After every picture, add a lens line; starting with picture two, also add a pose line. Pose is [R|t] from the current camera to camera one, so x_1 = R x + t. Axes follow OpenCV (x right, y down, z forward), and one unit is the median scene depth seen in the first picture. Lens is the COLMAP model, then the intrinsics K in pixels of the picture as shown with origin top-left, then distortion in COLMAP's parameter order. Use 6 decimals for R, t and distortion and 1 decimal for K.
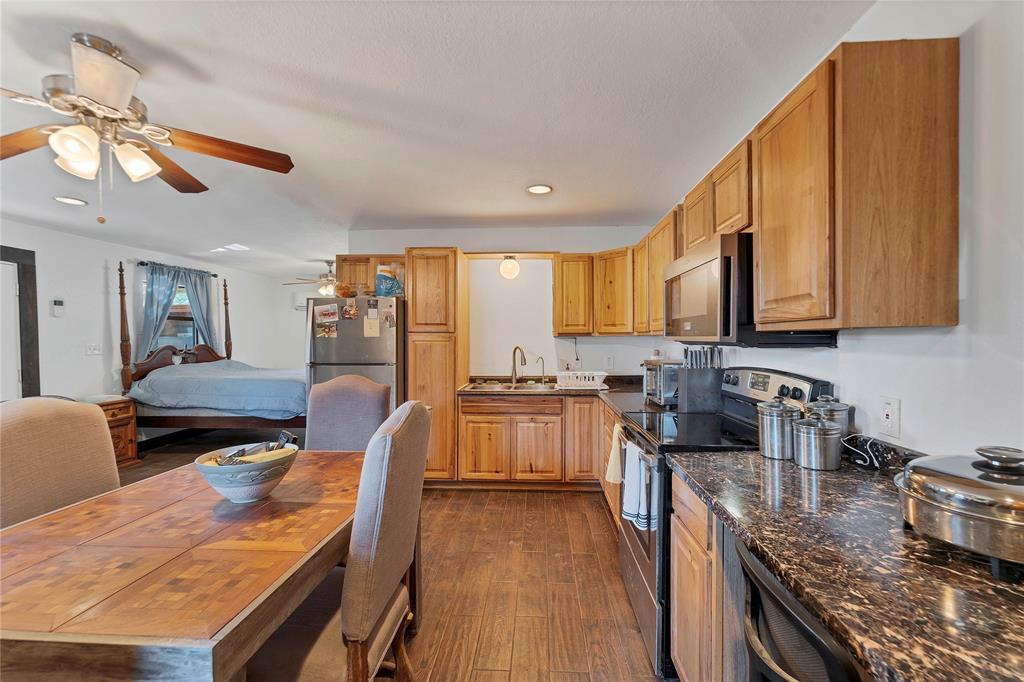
lens RADIAL K [[423.9, 0, 525.5], [0, 423.9, 349.2], [0, 0, 1]] dist [0.000054, -0.000014]
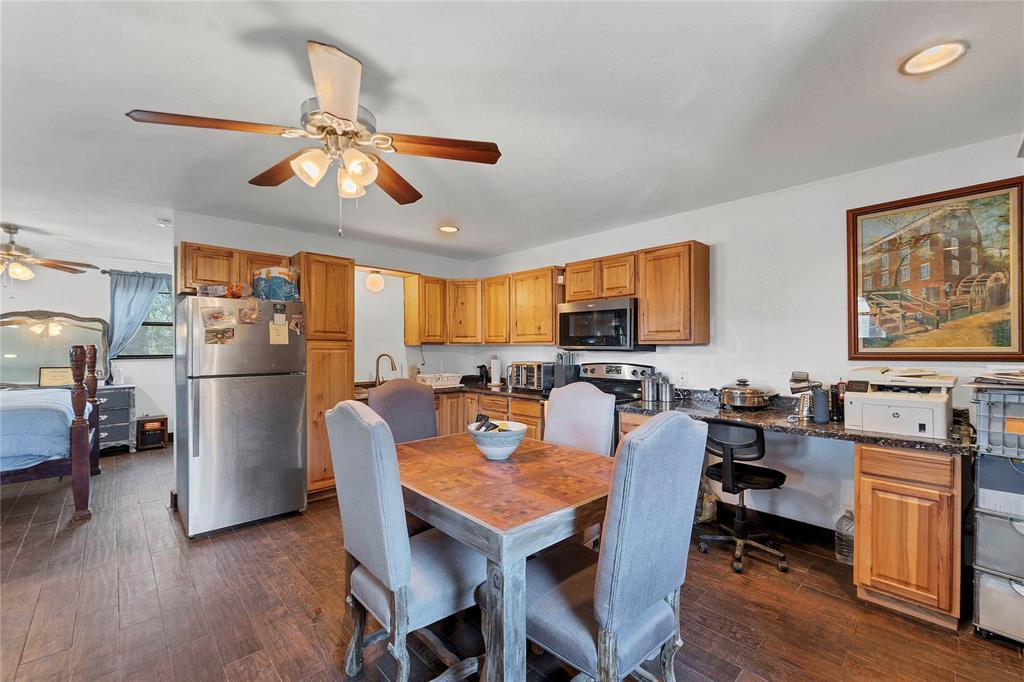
lens RADIAL K [[423.9, 0, 525.5], [0, 423.9, 349.2], [0, 0, 1]] dist [0.000054, -0.000014]
pose [[0.687331, -0.000281, 0.726344, -0.629883], [0.013963, 0.999820, -0.012826, 0.000851], [-0.726210, 0.018958, 0.687211, -0.025673]]
